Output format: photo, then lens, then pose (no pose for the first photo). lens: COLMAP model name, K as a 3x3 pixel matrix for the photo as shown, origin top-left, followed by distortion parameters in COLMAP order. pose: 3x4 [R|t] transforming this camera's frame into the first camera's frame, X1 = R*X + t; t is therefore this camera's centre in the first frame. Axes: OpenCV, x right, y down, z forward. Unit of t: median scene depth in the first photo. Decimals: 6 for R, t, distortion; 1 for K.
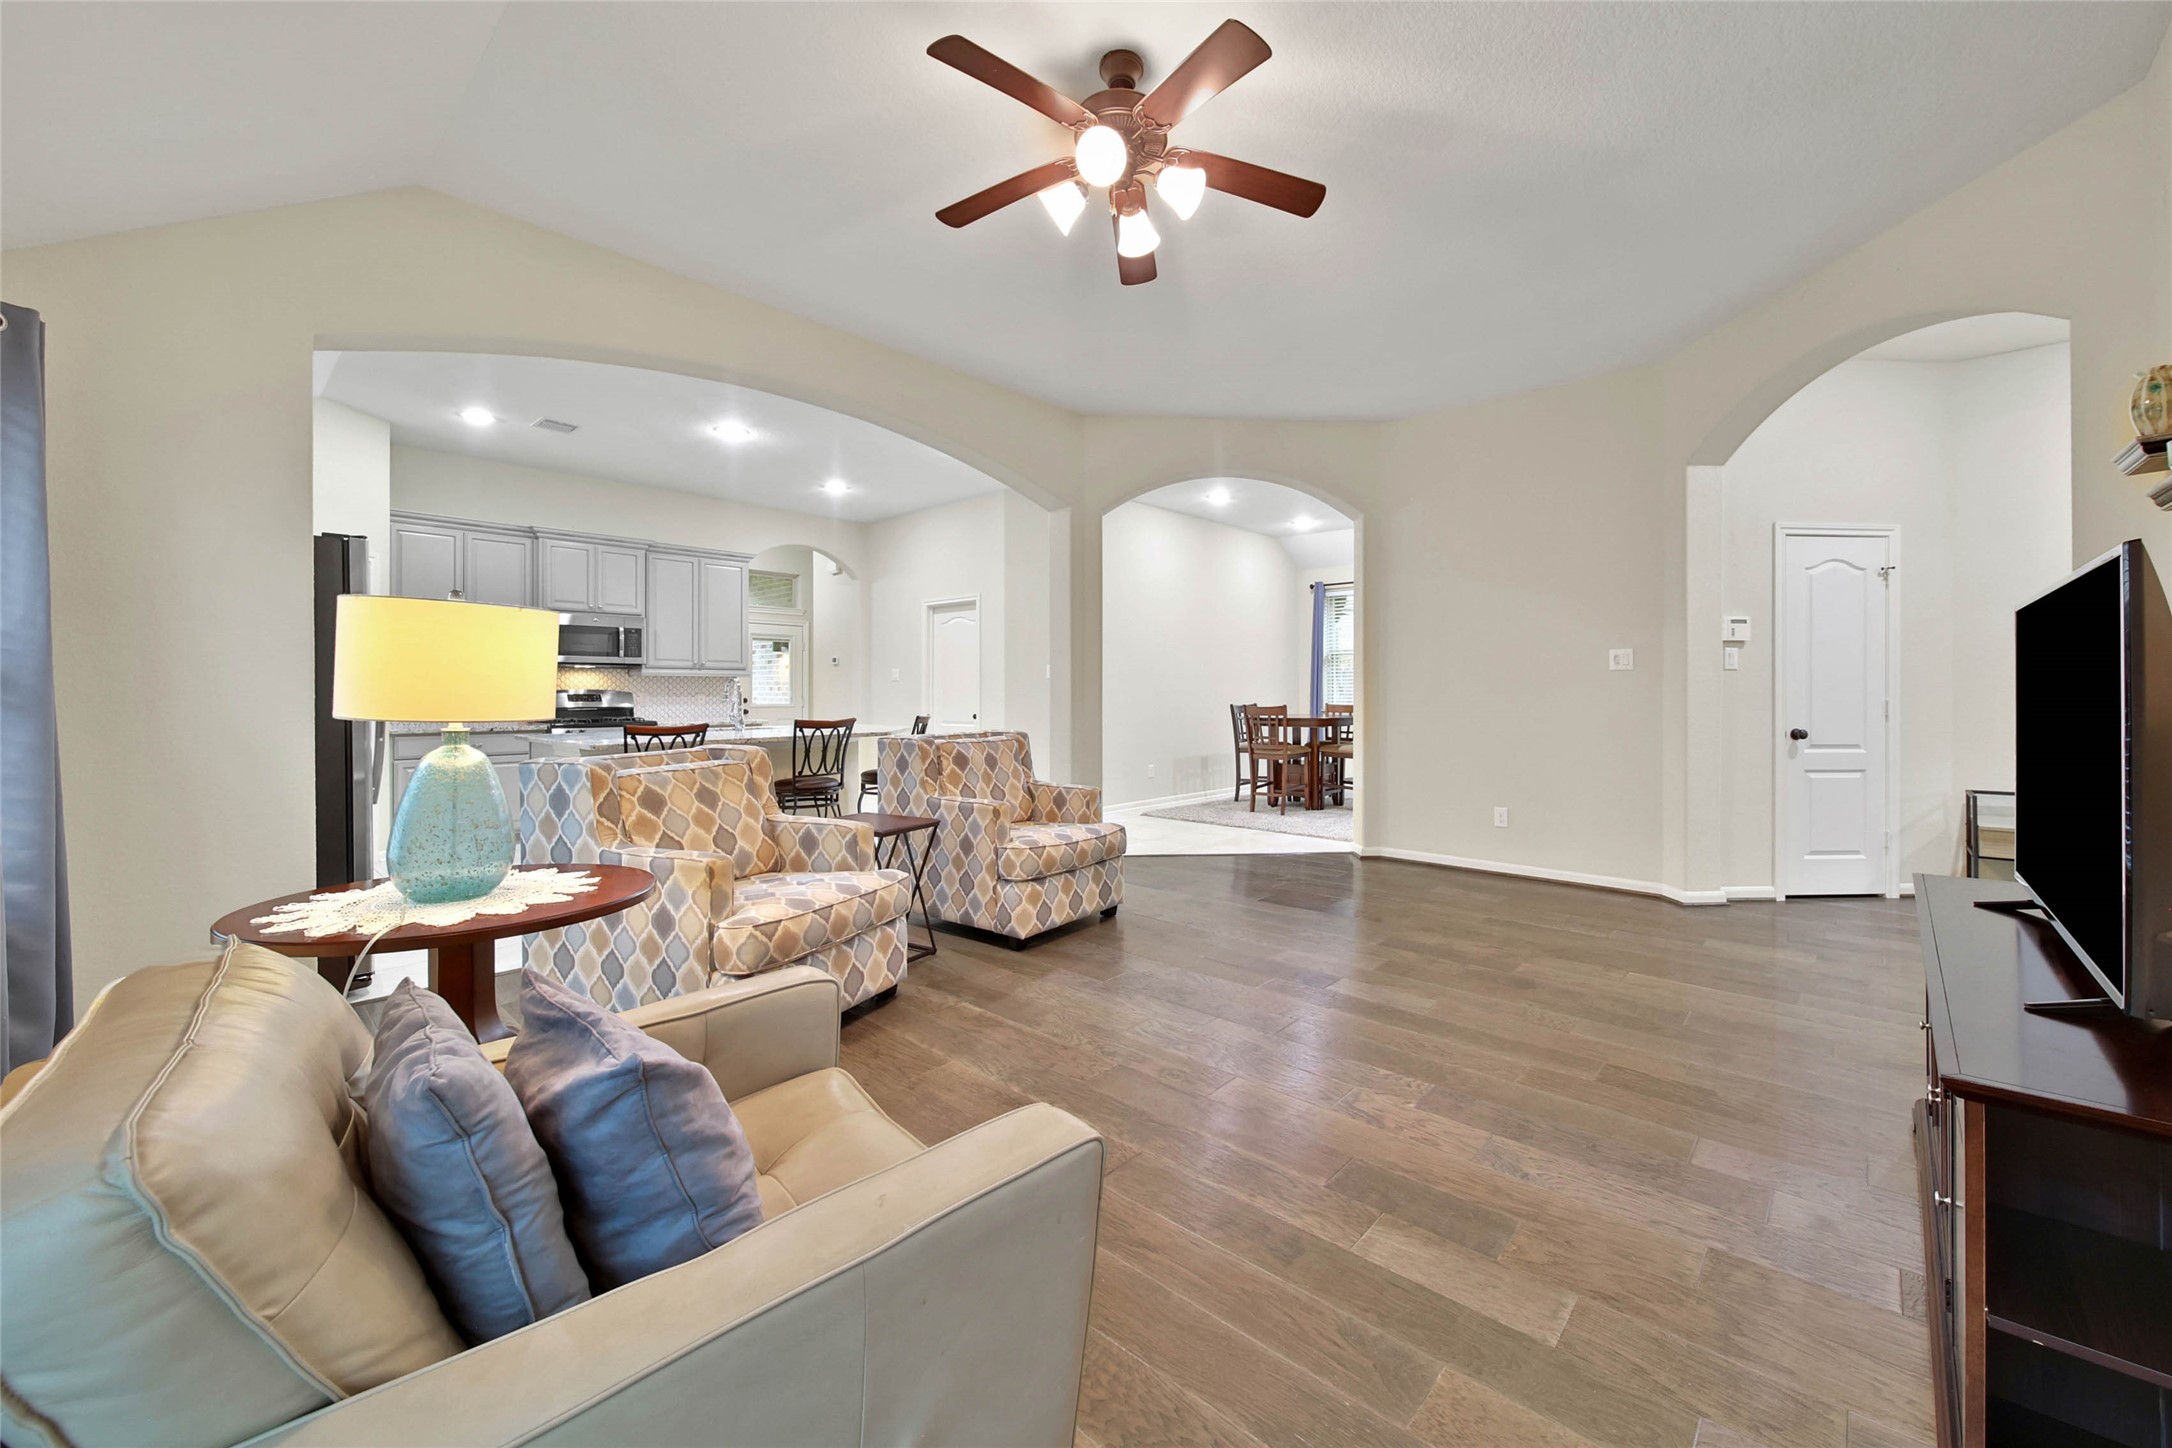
lens RADIAL K [[835.8, 0, 1129.2], [0, 835.8, 687.6], [0, 0, 1]] dist [0.002950, 0.000042]
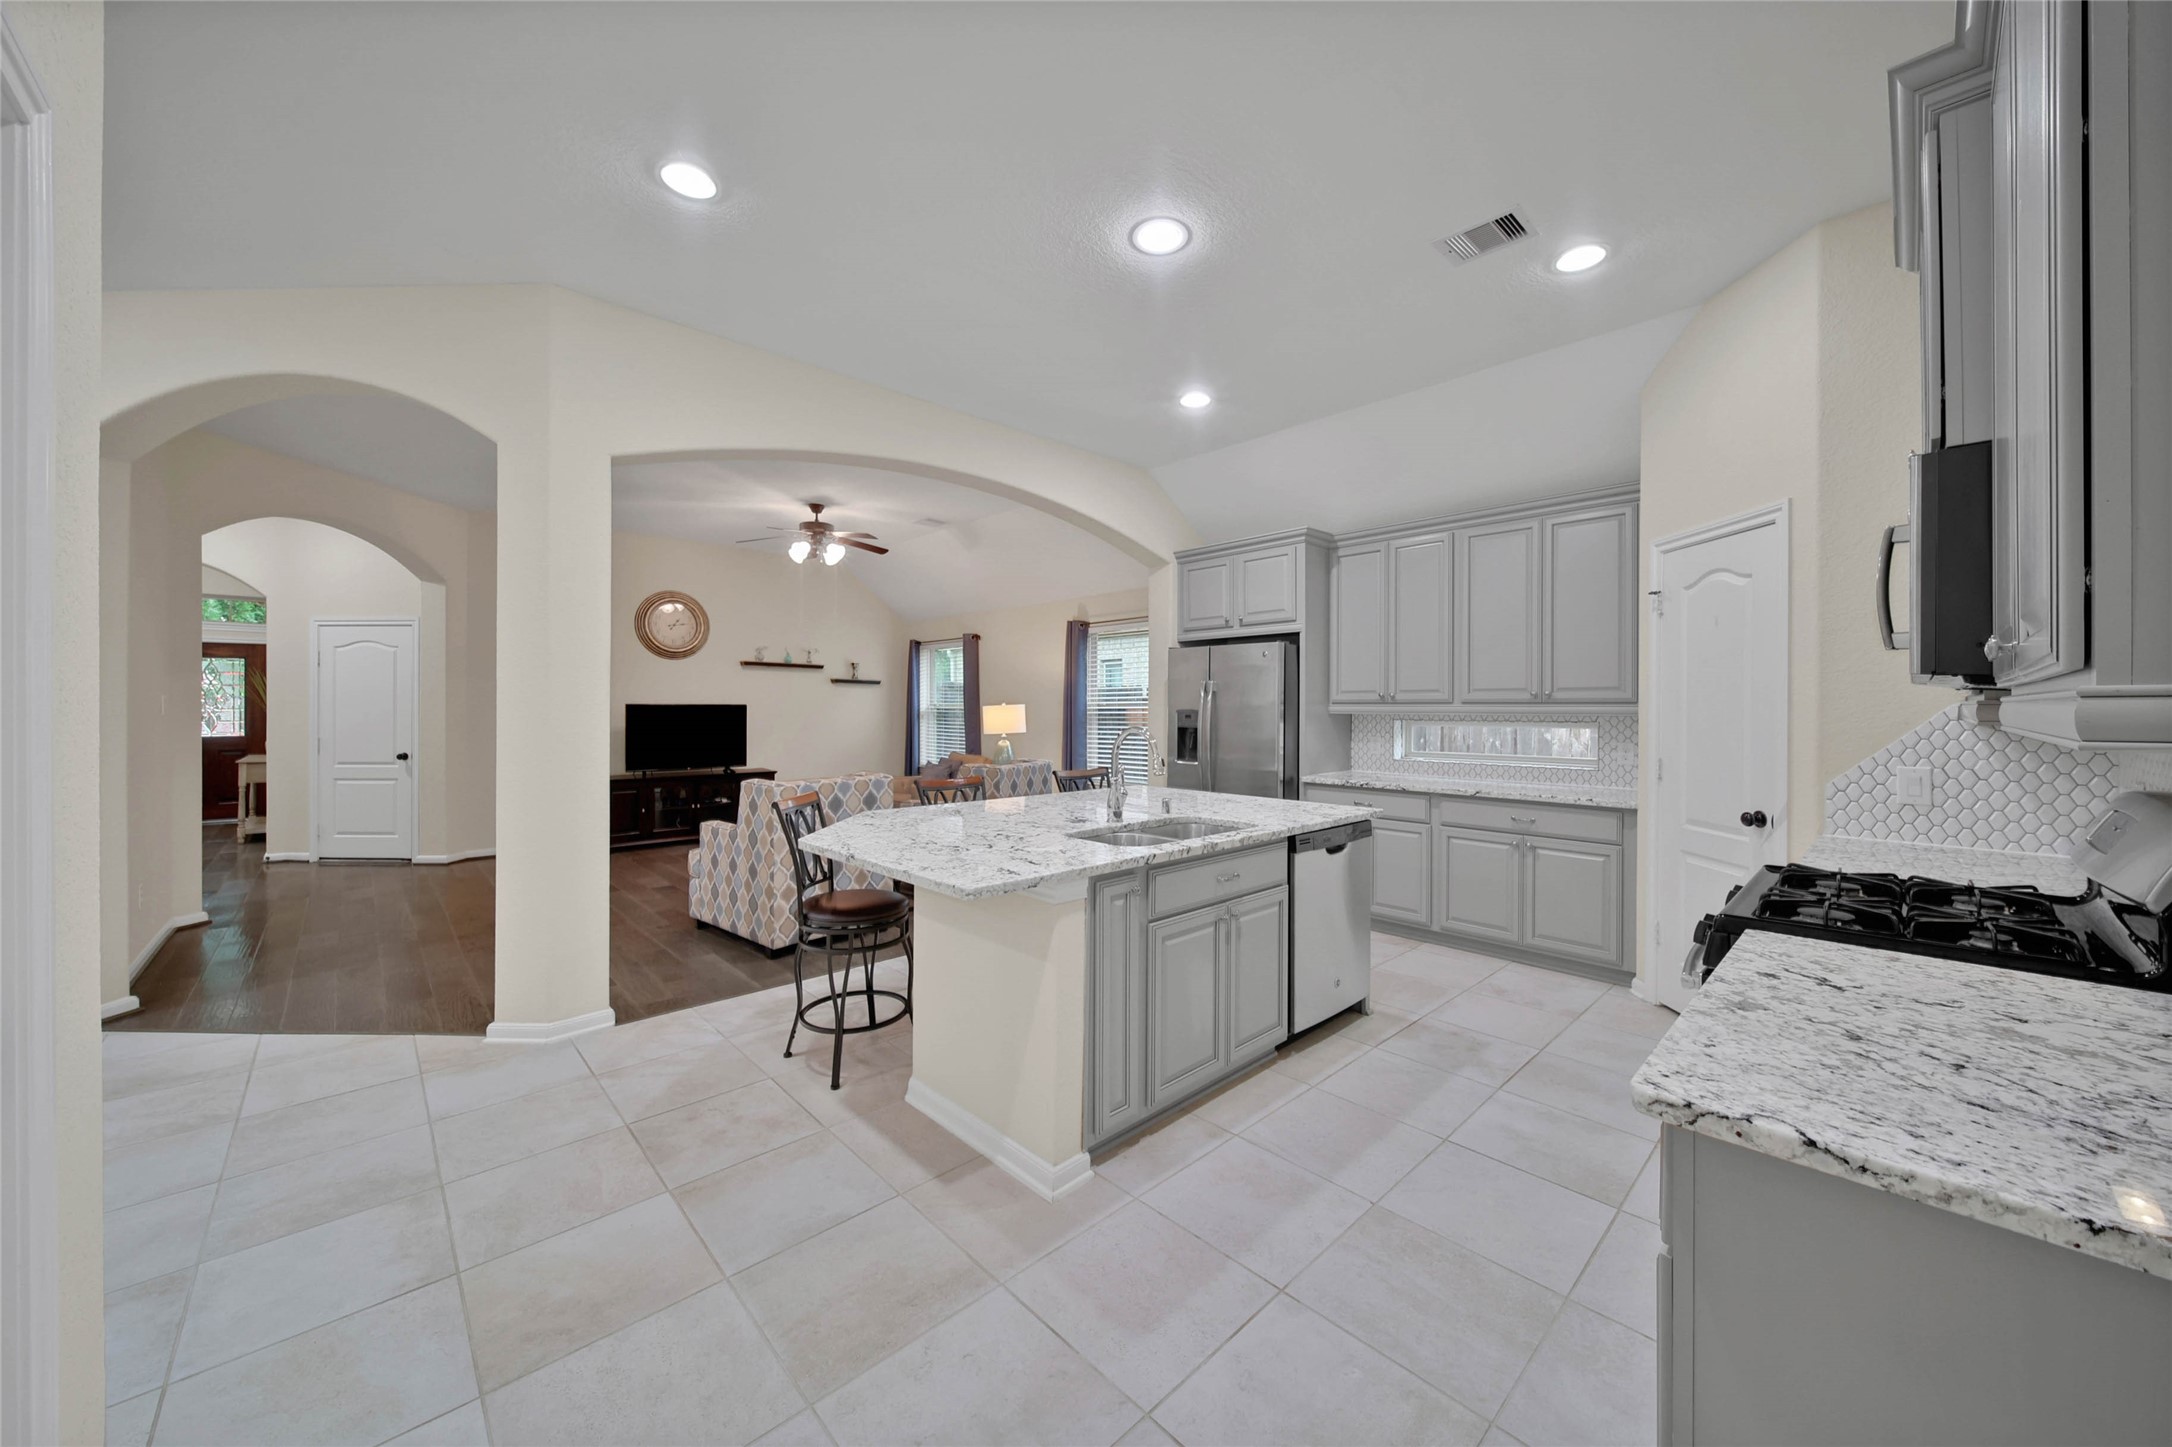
lens RADIAL K [[778.2, 0, 1090.3], [0, 778.2, 706.9], [0, 0, 1]] dist [-0.003460, -0.000800]
pose [[-0.997532, -0.004414, 0.070072, -0.389726], [-0.004868, 0.999968, -0.006309, -0.018767], [-0.070042, -0.006635, -0.997522, 1.222510]]
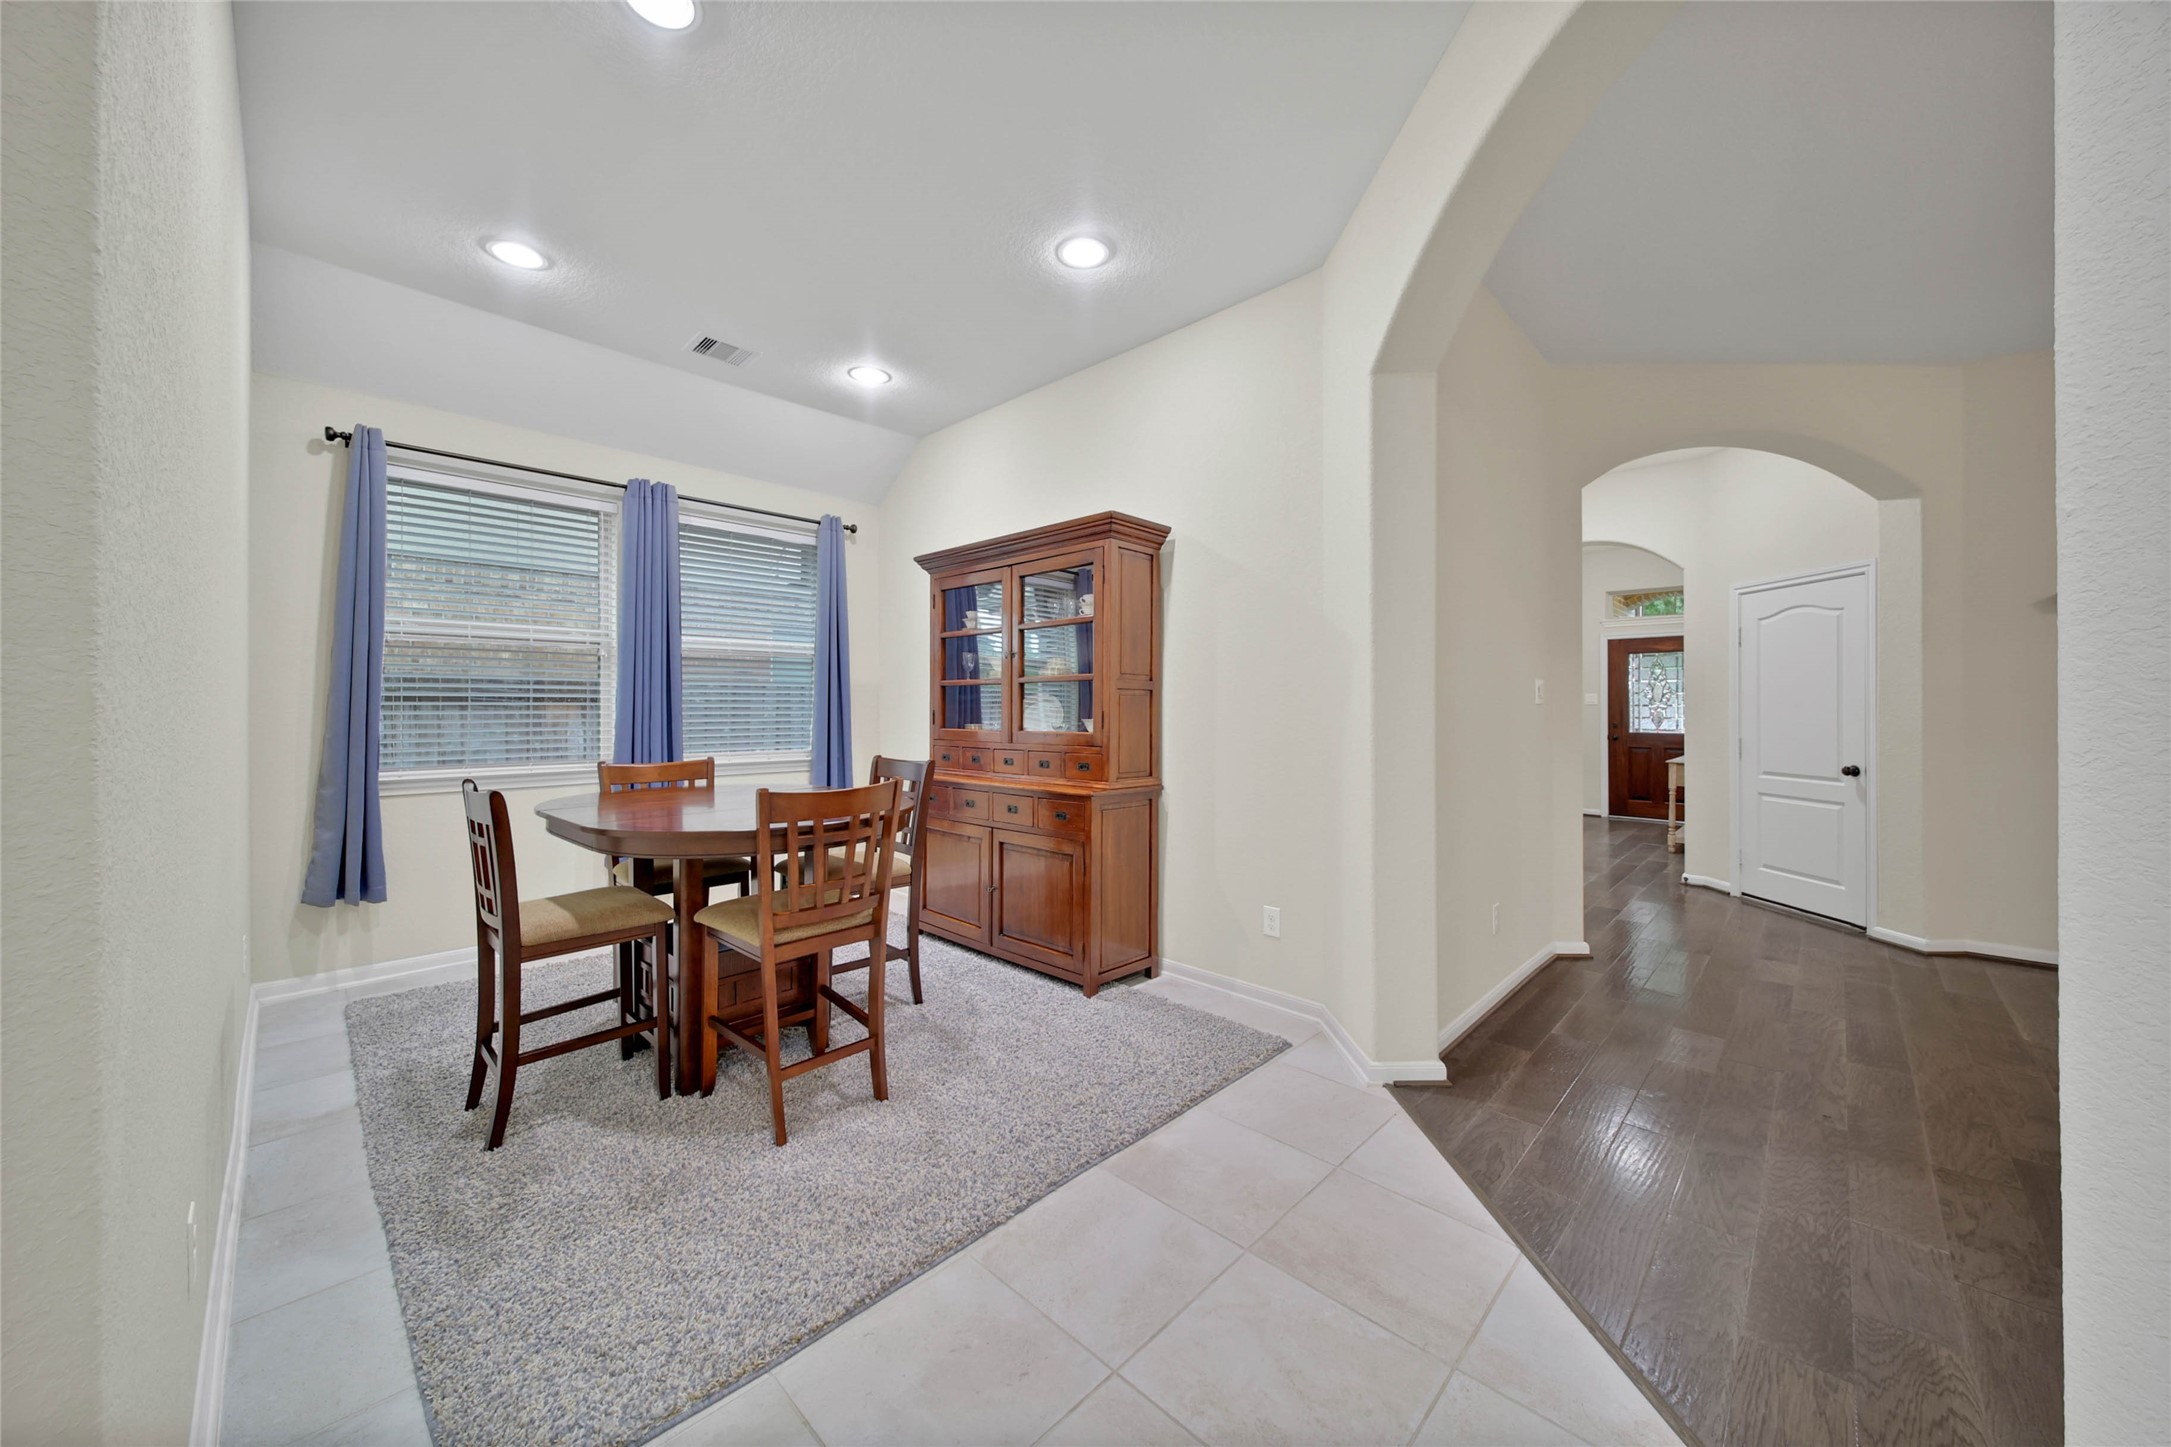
lens RADIAL K [[777.8, 0, 1082.2], [0, 777.8, 699.8], [0, 0, 1]] dist [-0.003460, -0.000800]
pose [[0.032743, 0.007055, 0.999439, -0.143739], [-0.008921, 0.999937, -0.006766, -0.008143], [-0.999424, -0.008695, 0.032804, 0.949262]]
